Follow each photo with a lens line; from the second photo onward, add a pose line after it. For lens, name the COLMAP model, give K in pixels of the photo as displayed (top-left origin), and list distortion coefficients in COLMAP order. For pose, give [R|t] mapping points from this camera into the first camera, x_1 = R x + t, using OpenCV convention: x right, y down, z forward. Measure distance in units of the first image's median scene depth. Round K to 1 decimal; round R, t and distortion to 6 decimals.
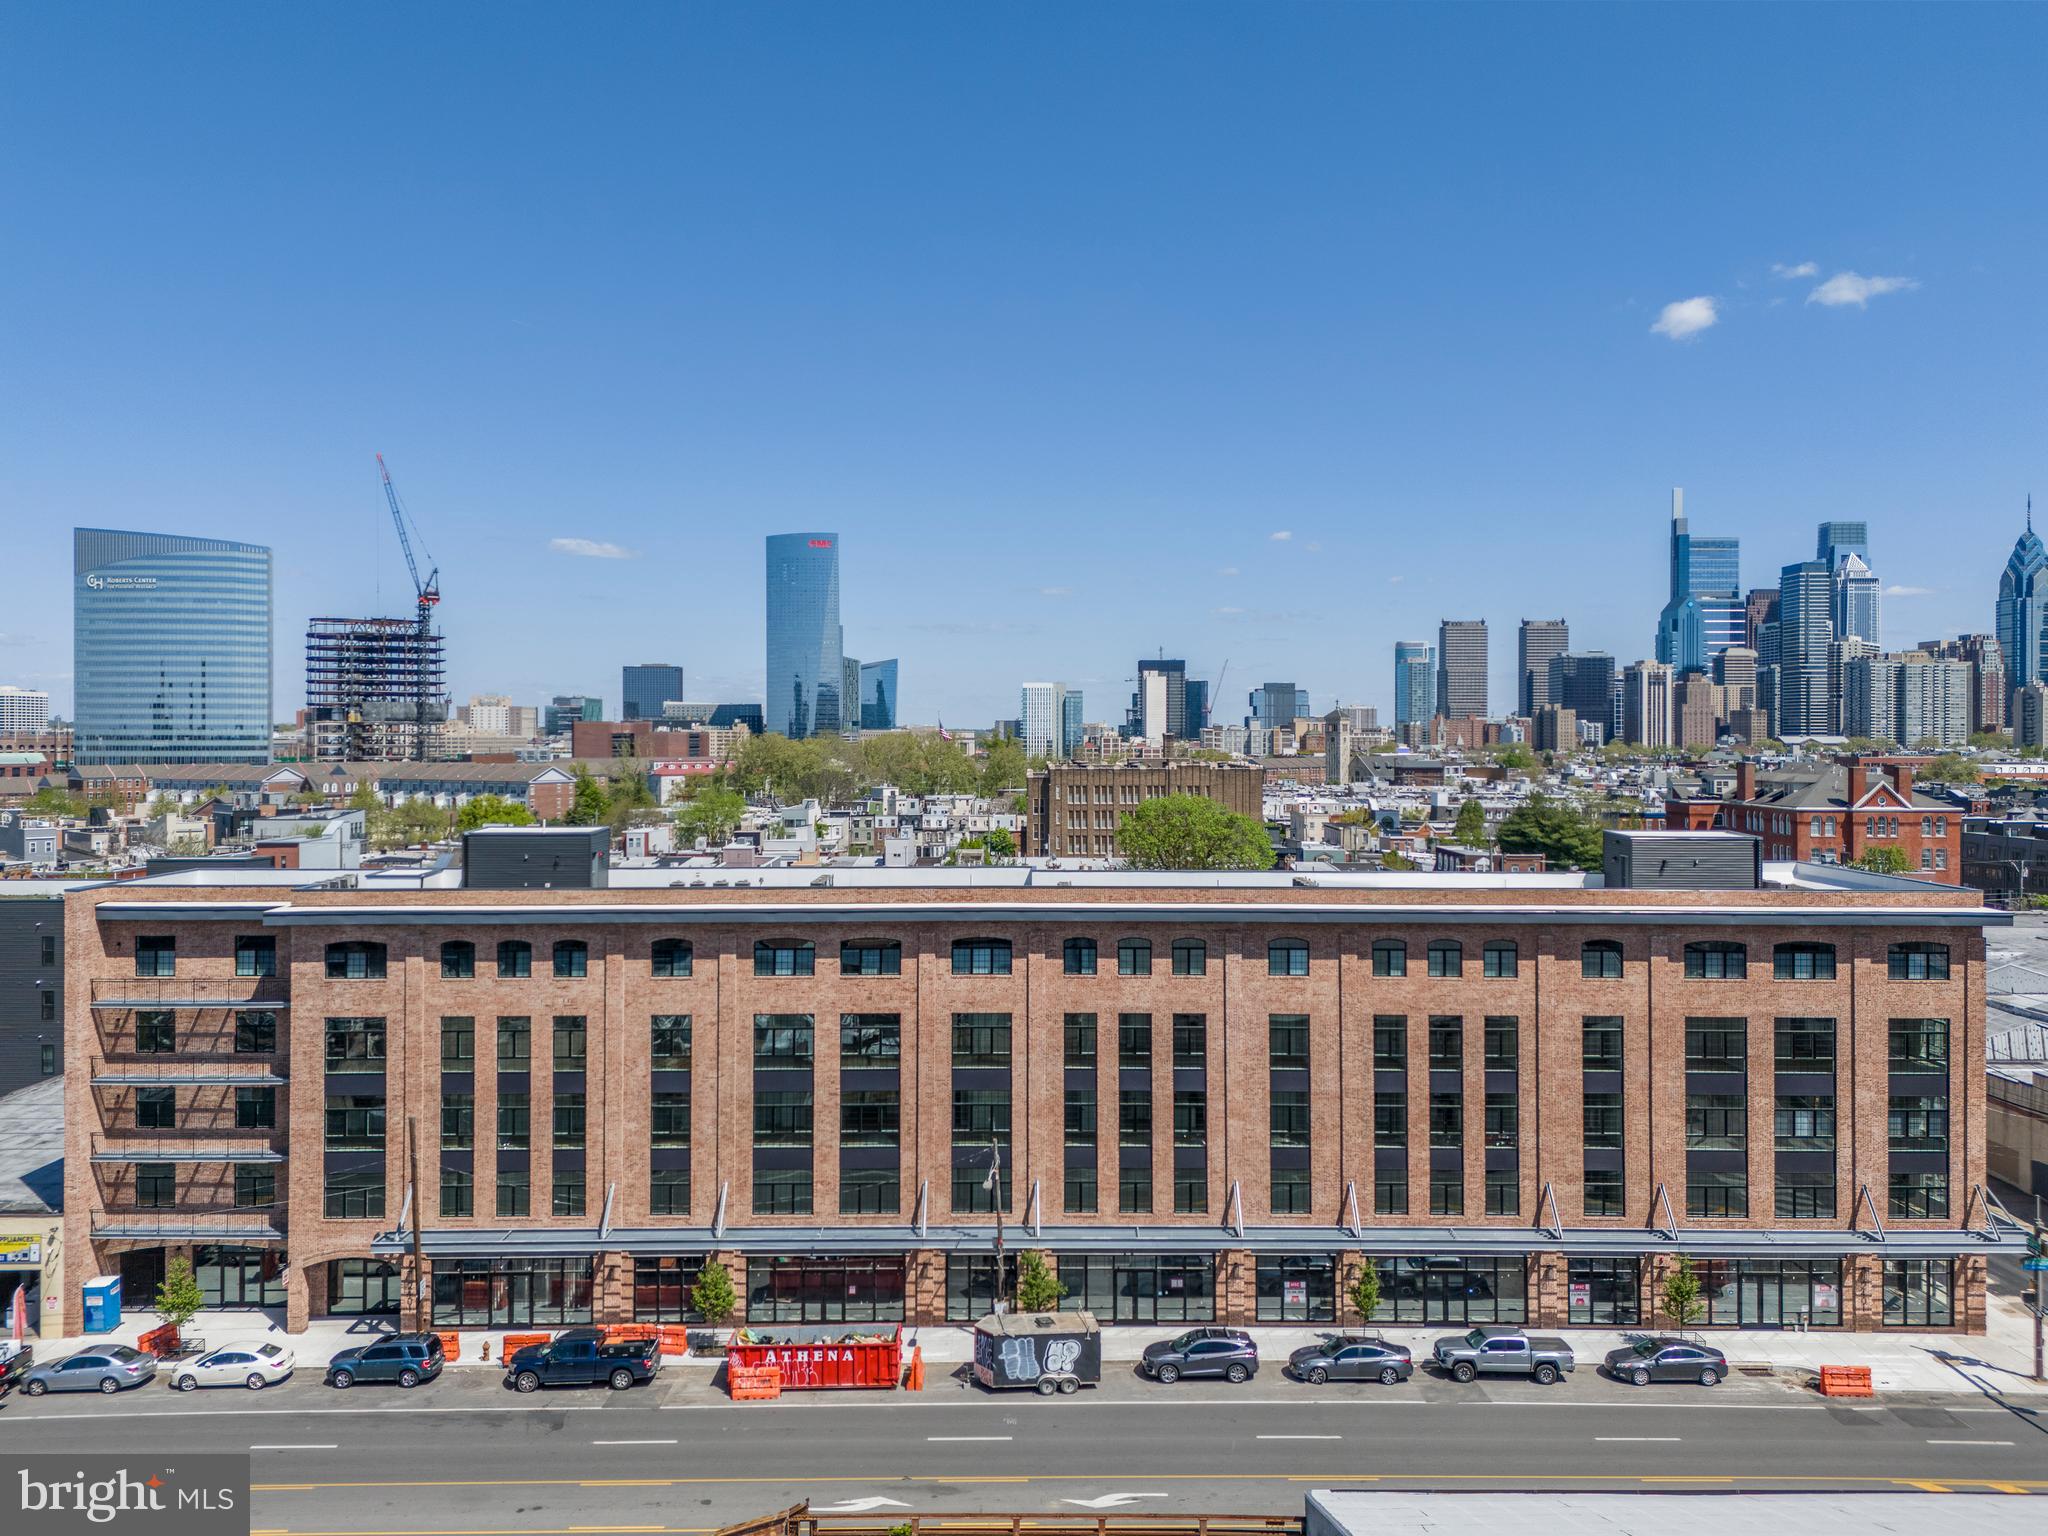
lens RADIAL K [[1489.3, 0, 1026.5], [0, 1489.3, 748.3], [0, 0, 1]] dist [0.092185, -0.091785]
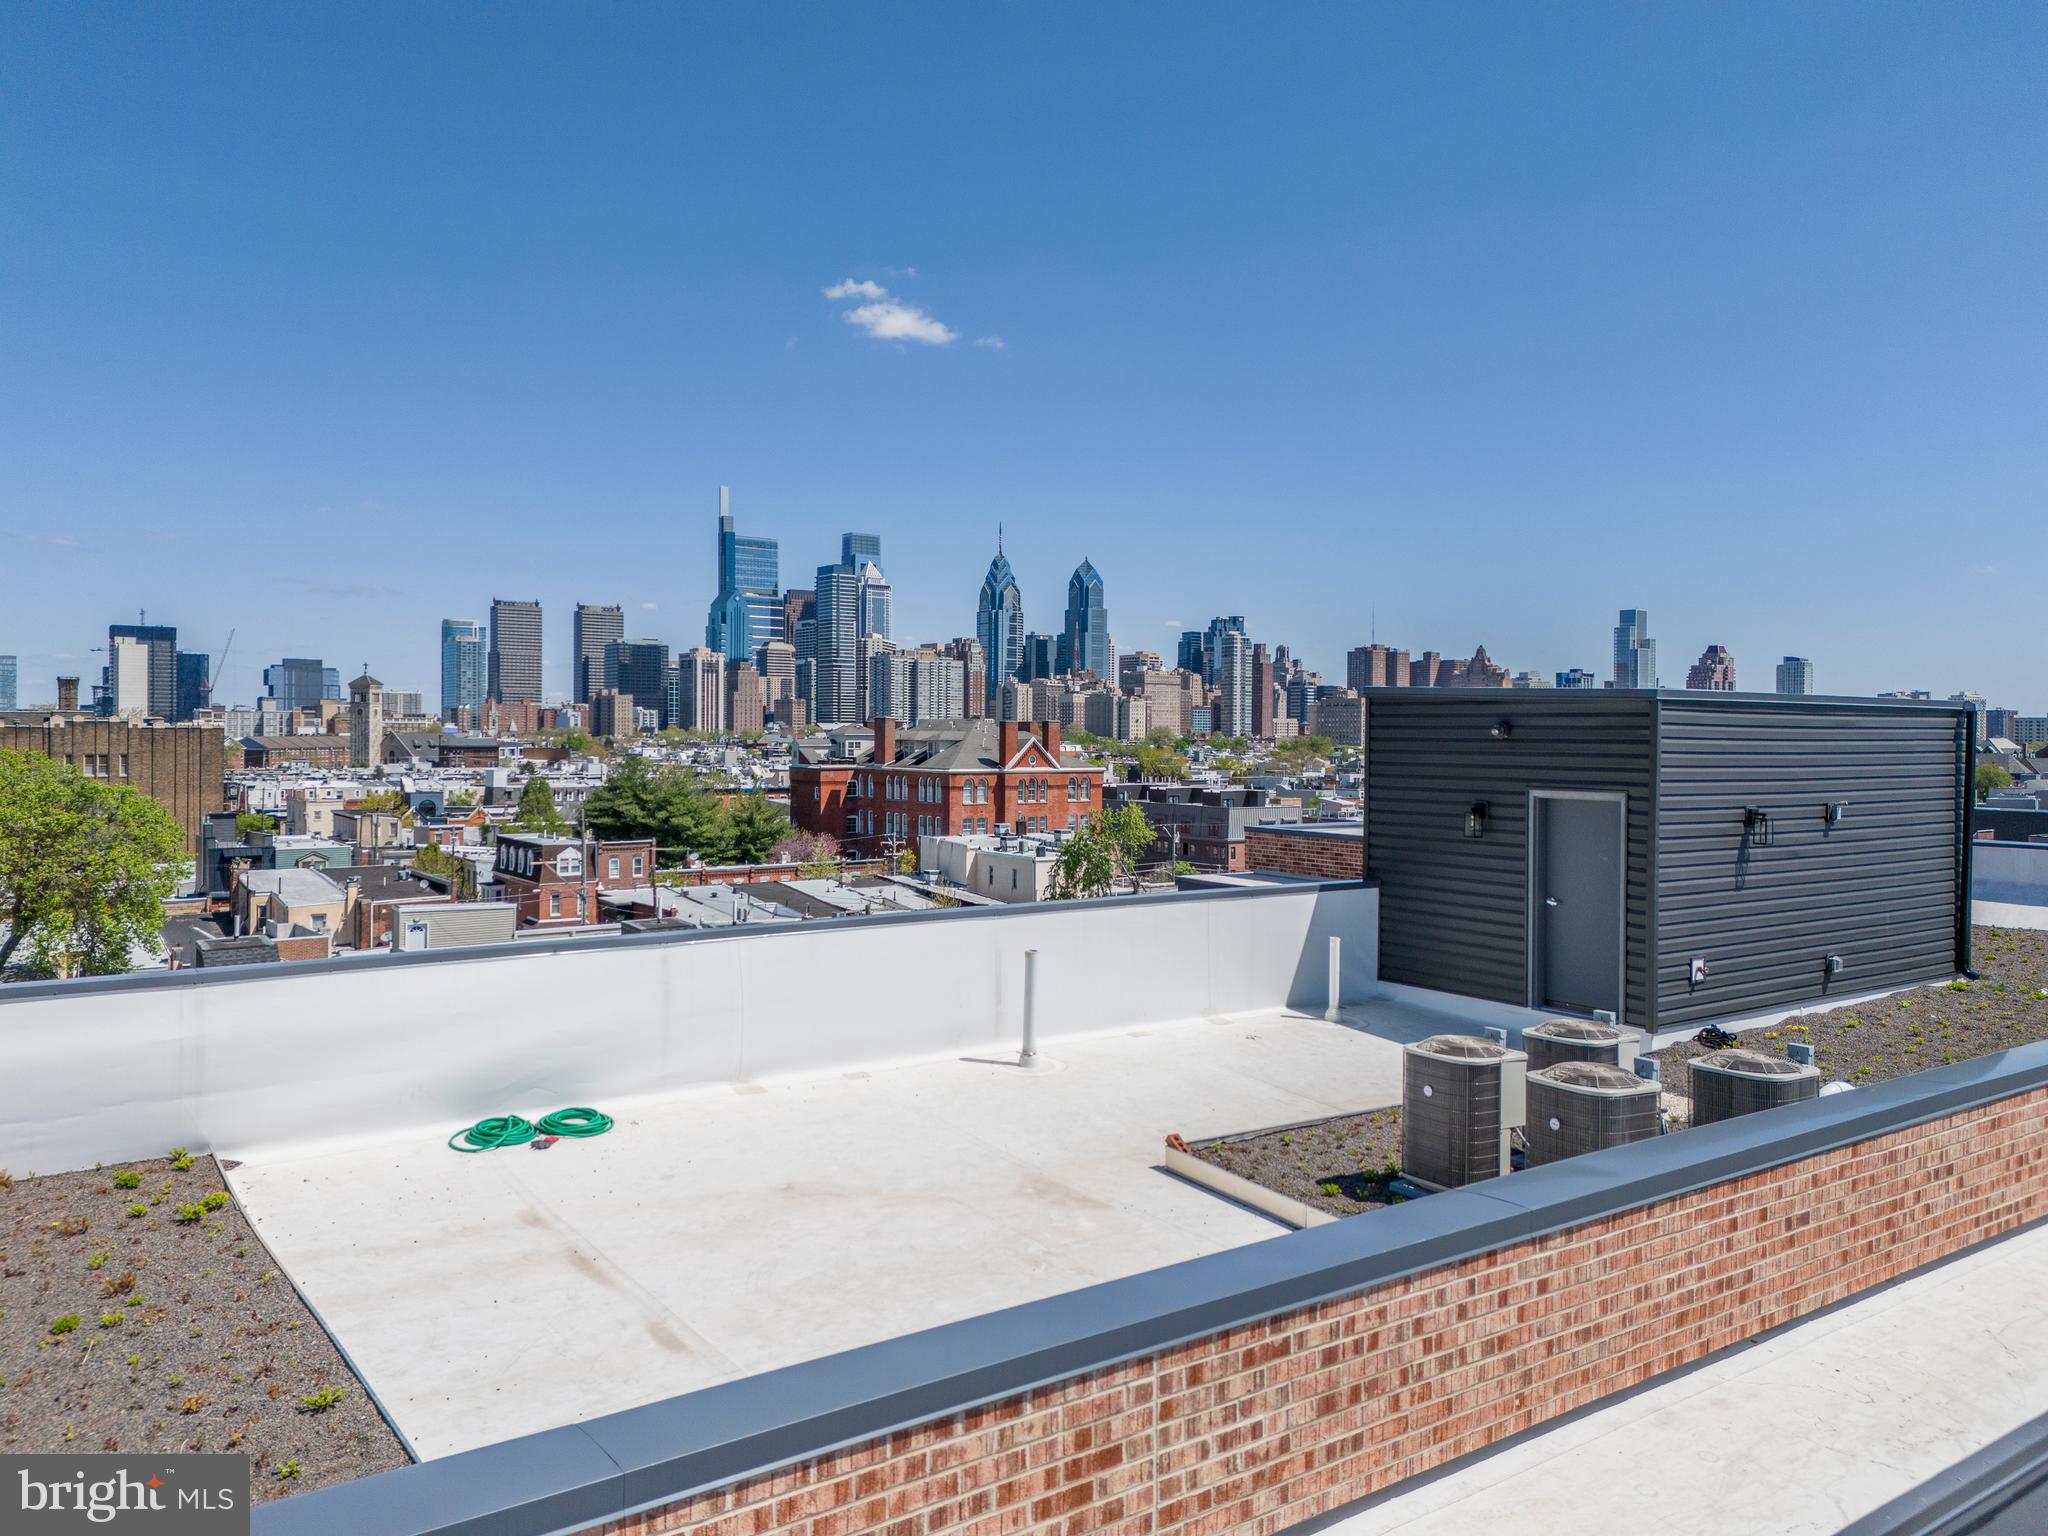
lens RADIAL K [[1489.3, 0, 1022.2], [0, 1489.3, 726.2], [0, 0, 1]] dist [0.092185, -0.091785]
pose [[0.820414, 0.007551, 0.571721, 0.221304], [-0.002483, 0.999950, -0.009644, 0.063063], [-0.571765, 0.006492, 0.820392, 0.860805]]
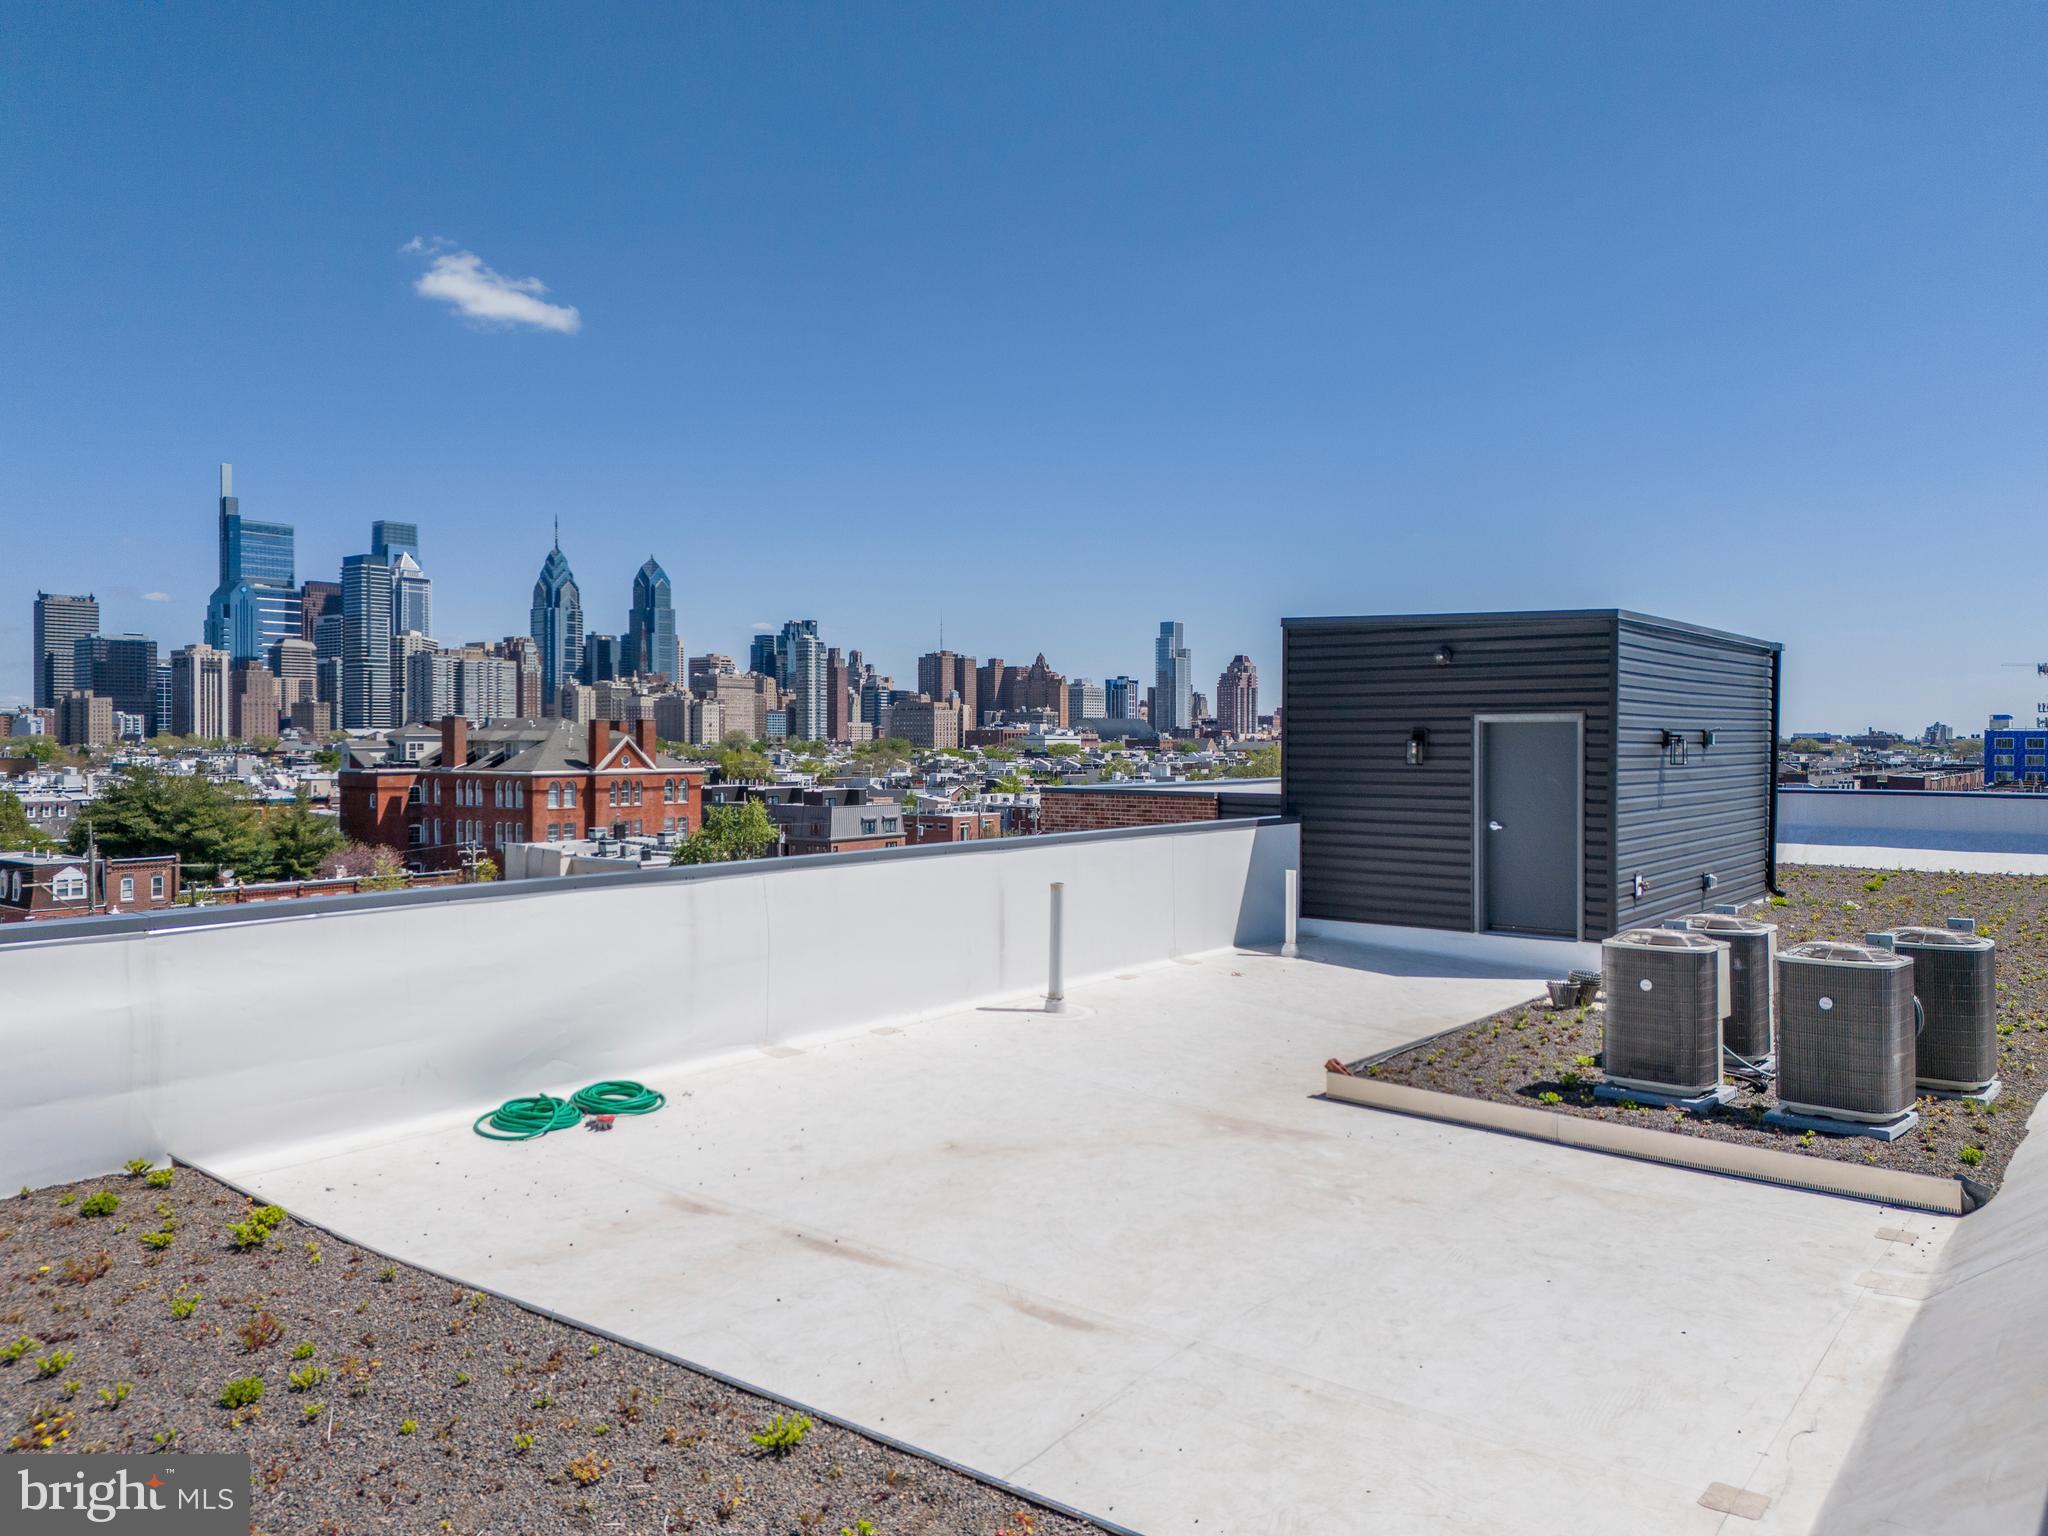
lens RADIAL K [[1489.3, 0, 1024.3], [0, 1489.3, 735.9], [0, 0, 1]] dist [0.092185, -0.091785]
pose [[0.624202, 0.001464, 0.781262, 0.198548], [0.005156, 0.999969, -0.005994, 0.072970], [-0.781246, 0.007770, 0.624175, 0.908022]]
